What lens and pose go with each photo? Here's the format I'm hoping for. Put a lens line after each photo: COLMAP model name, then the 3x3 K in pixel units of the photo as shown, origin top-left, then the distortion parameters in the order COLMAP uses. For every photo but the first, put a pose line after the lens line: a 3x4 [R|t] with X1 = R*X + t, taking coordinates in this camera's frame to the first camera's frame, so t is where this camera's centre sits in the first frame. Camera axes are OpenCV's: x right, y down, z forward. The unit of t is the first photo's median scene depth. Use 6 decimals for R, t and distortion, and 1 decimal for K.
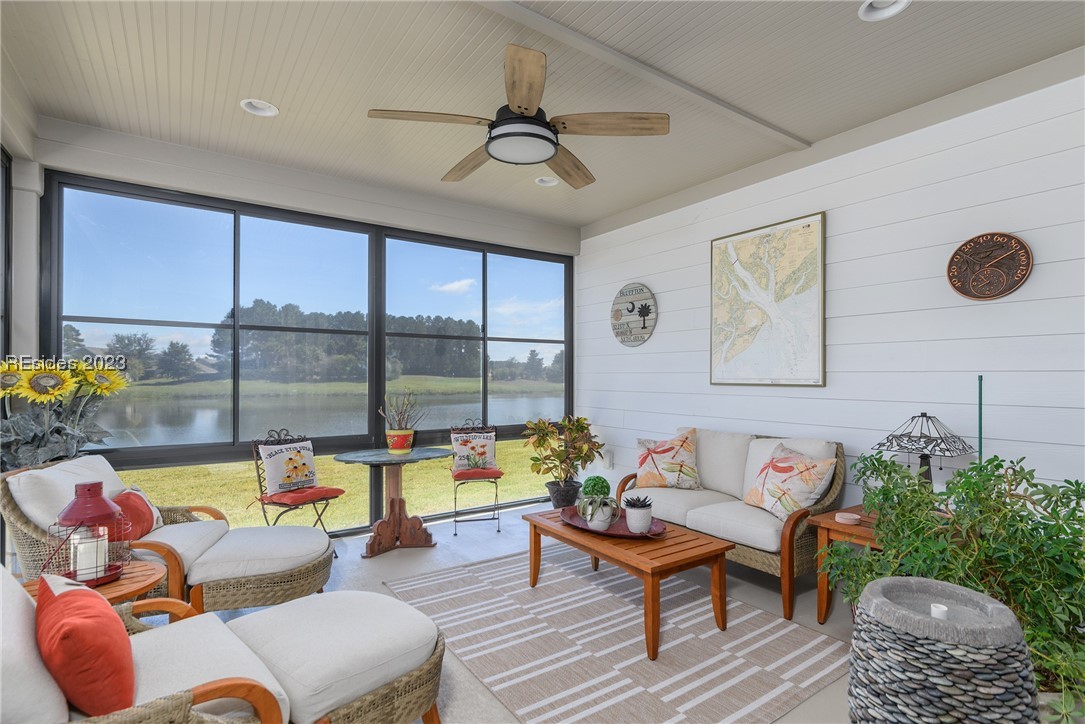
lens RADIAL K [[479.5, 0, 577.7], [0, 479.5, 386.6], [0, 0, 1]] dist [-0.001172, -0.000234]
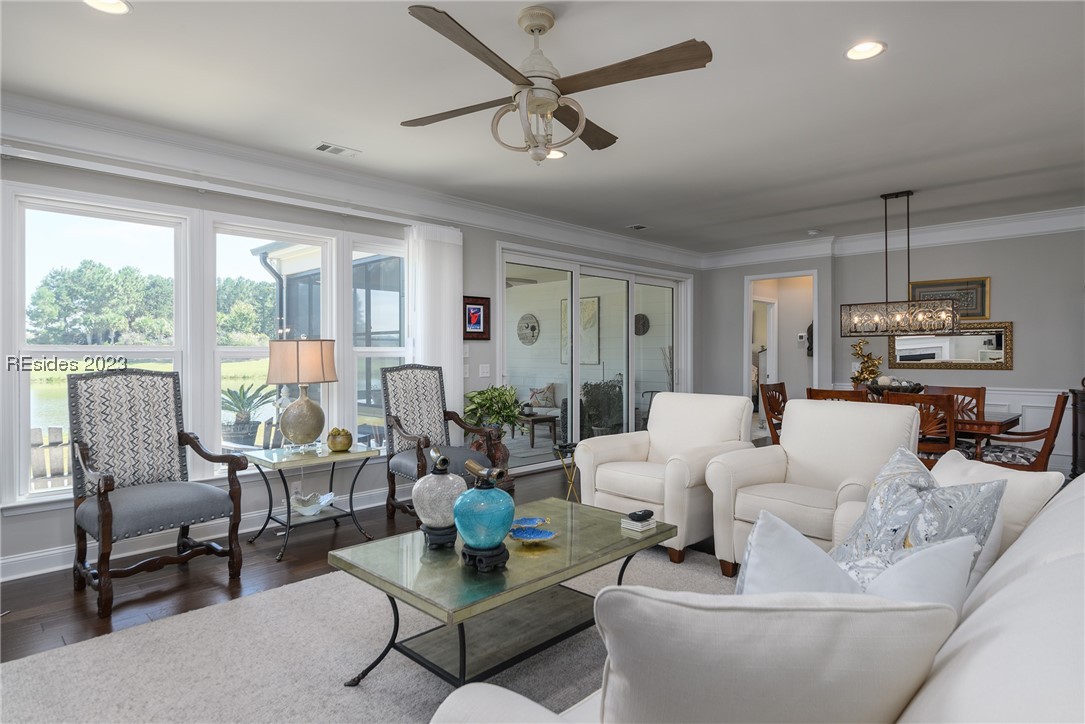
lens RADIAL K [[598.3, 0, 545.7], [0, 598.3, 359.8], [0, 0, 1]] dist [-0.007109, 0.000877]
pose [[0.994564, -0.008022, 0.103818, -0.079760], [0.008681, 0.999945, -0.005898, -0.006760], [-0.103765, 0.006767, 0.994579, -1.633255]]
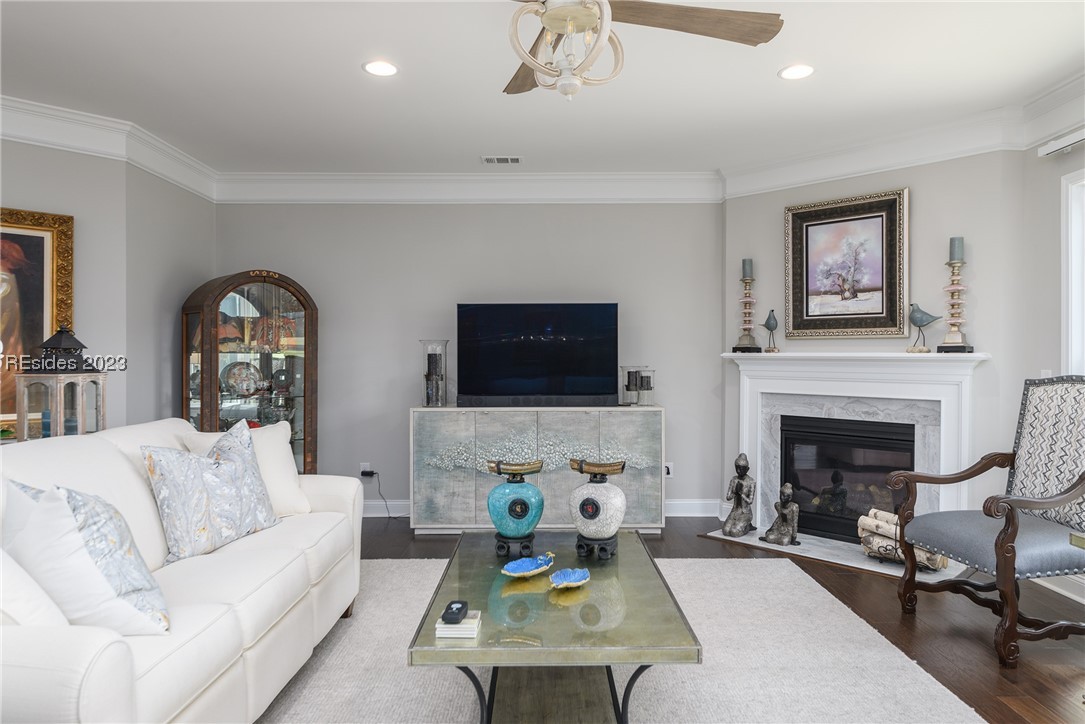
lens RADIAL K [[696.0, 0, 547.4], [0, 696.0, 359.3], [0, 0, 1]] dist [-0.000227, 0.000560]
pose [[-0.635770, -0.004289, -0.771867, 0.408062], [-0.015983, 0.999843, 0.007609, -0.019568], [0.771713, 0.017175, -0.635738, -0.679576]]
